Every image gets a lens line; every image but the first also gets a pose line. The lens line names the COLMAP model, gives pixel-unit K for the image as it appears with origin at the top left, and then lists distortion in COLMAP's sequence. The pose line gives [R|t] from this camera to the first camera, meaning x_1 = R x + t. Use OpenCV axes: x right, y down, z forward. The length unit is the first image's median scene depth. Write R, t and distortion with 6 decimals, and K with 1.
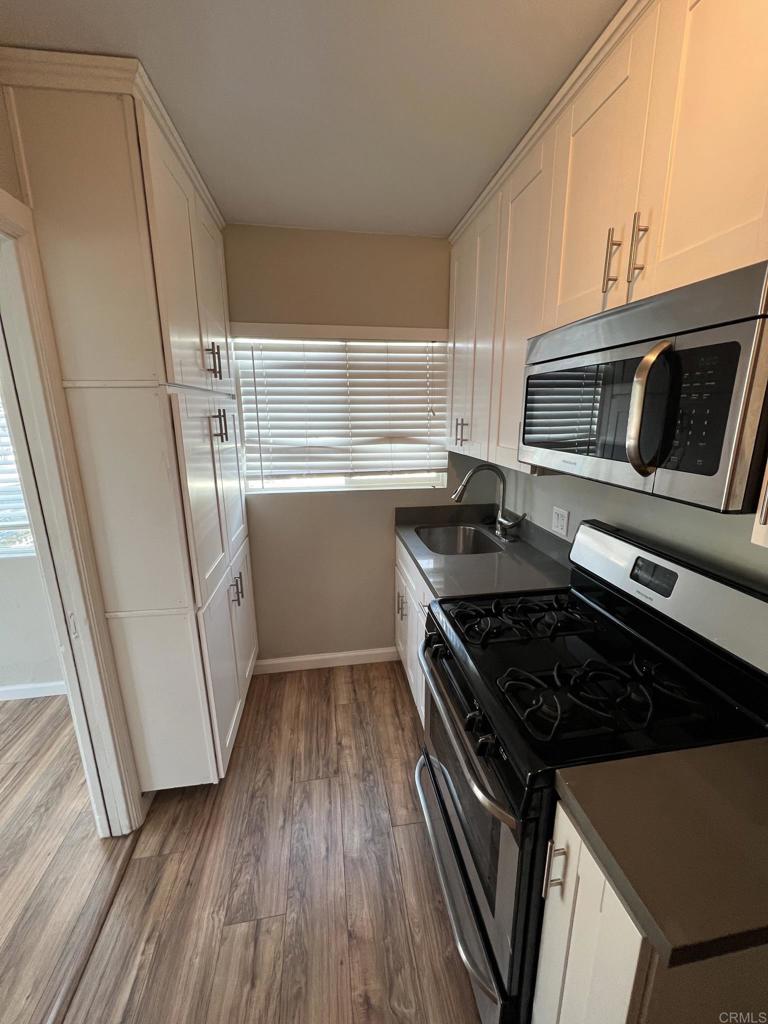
lens RADIAL K [[409.5, 0, 385.7], [0, 409.5, 509.0], [0, 0, 1]] dist [-0.002332, 0.000692]
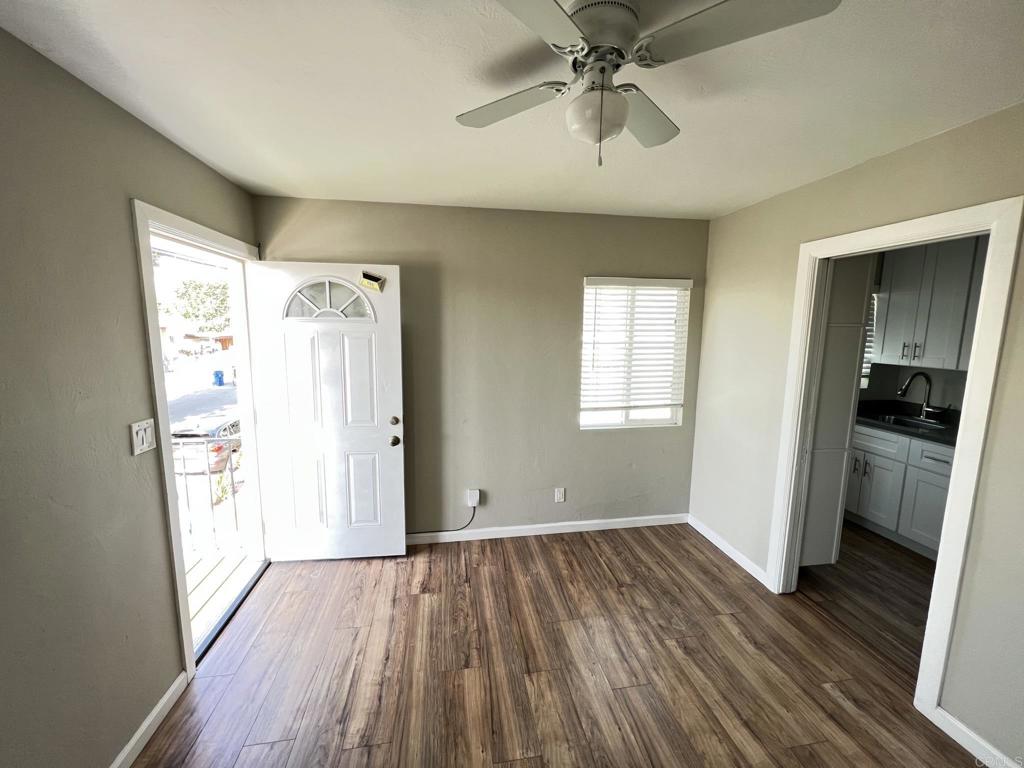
lens RADIAL K [[409.5, 0, 512.0], [0, 409.5, 380.3], [0, 0, 1]] dist [-0.002332, 0.000692]
pose [[0.999684, 0.020712, 0.014218, -1.409745], [-0.019101, 0.994245, -0.105410, 0.120995], [-0.016320, 0.105105, 0.994327, -0.535816]]
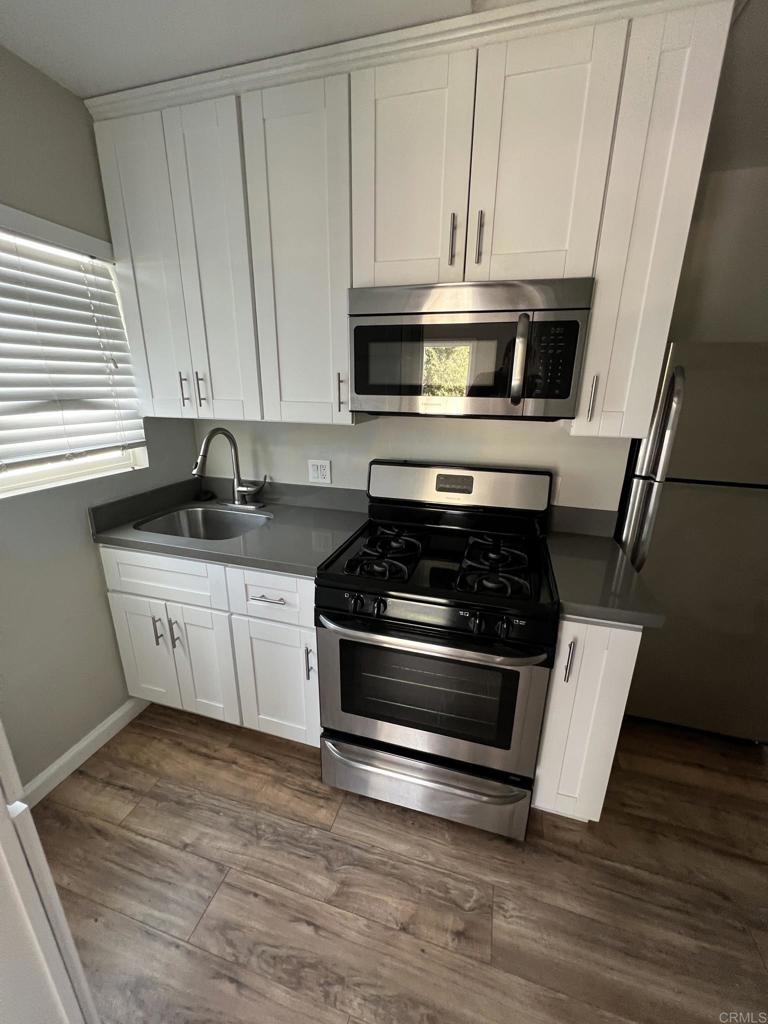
lens RADIAL K [[409.5, 0, 385.2], [0, 409.5, 510.2], [0, 0, 1]] dist [-0.002332, 0.000692]
pose [[0.426653, -0.252719, 0.868389, -0.426590], [0.196229, 0.963161, 0.183889, -0.034686], [-0.882871, 0.091946, 0.460526, 0.332141]]
